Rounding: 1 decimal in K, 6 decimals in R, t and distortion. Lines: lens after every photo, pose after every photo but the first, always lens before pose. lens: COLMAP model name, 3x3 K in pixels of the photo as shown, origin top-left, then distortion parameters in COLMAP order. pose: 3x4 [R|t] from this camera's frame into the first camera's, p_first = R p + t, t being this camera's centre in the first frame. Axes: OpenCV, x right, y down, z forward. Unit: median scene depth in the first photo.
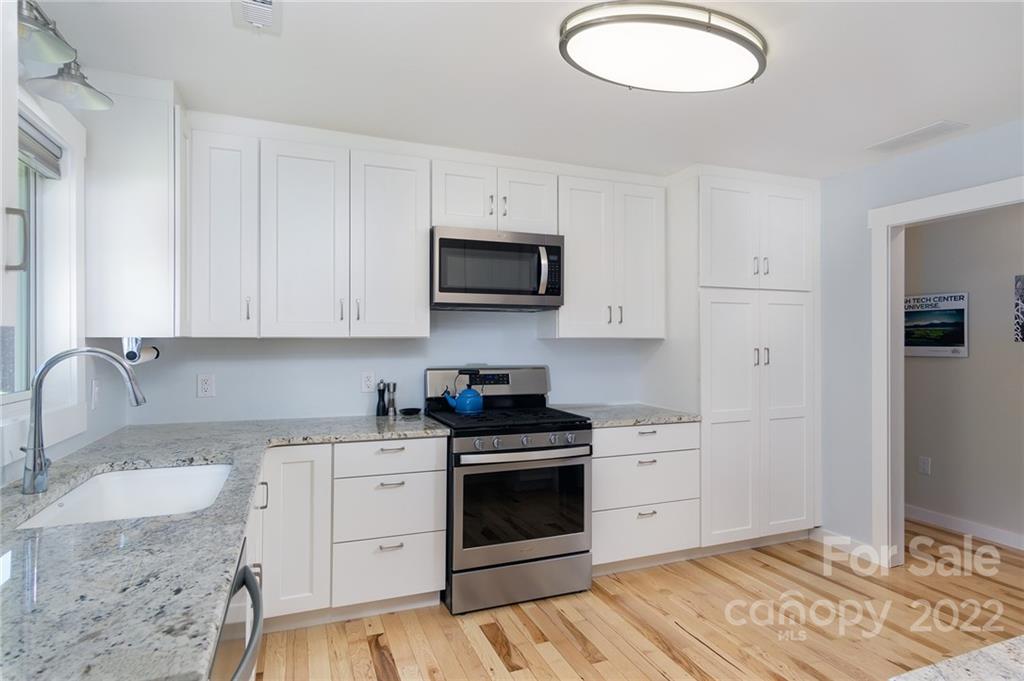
lens RADIAL K [[546.4, 0, 512.4], [0, 546.4, 341.3], [0, 0, 1]] dist [0.003542, -0.000467]
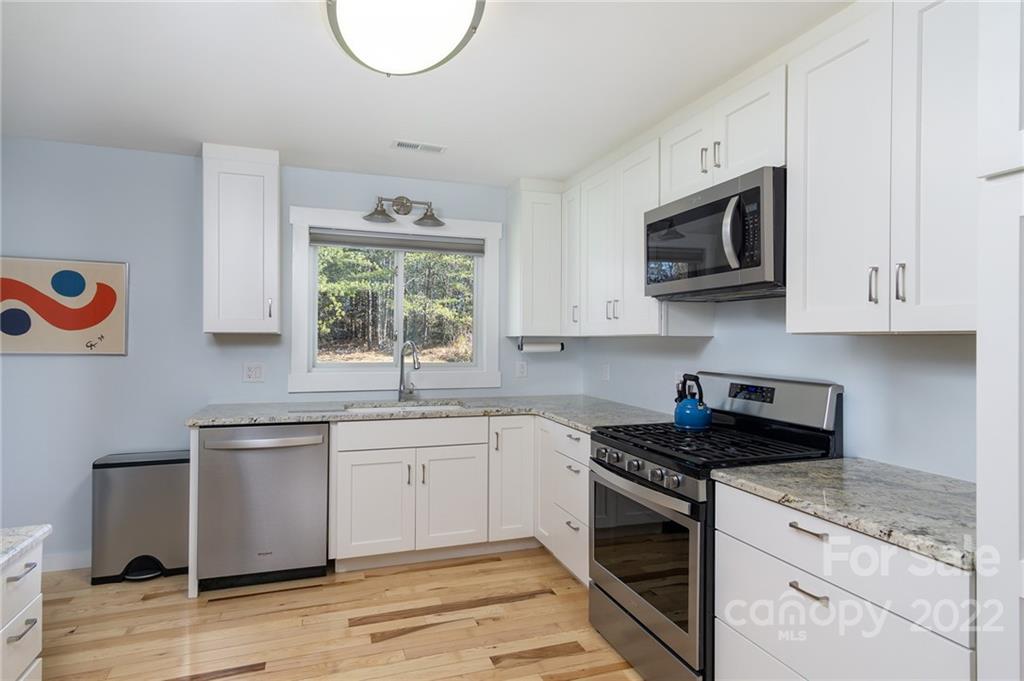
lens RADIAL K [[546.4, 0, 513.4], [0, 546.4, 341.0], [0, 0, 1]] dist [0.003542, -0.000467]
pose [[-0.013701, 0.004803, -0.999895, 0.837578], [0.007318, 0.999962, 0.004703, -0.003792], [0.999879, -0.007253, -0.013736, 0.858977]]
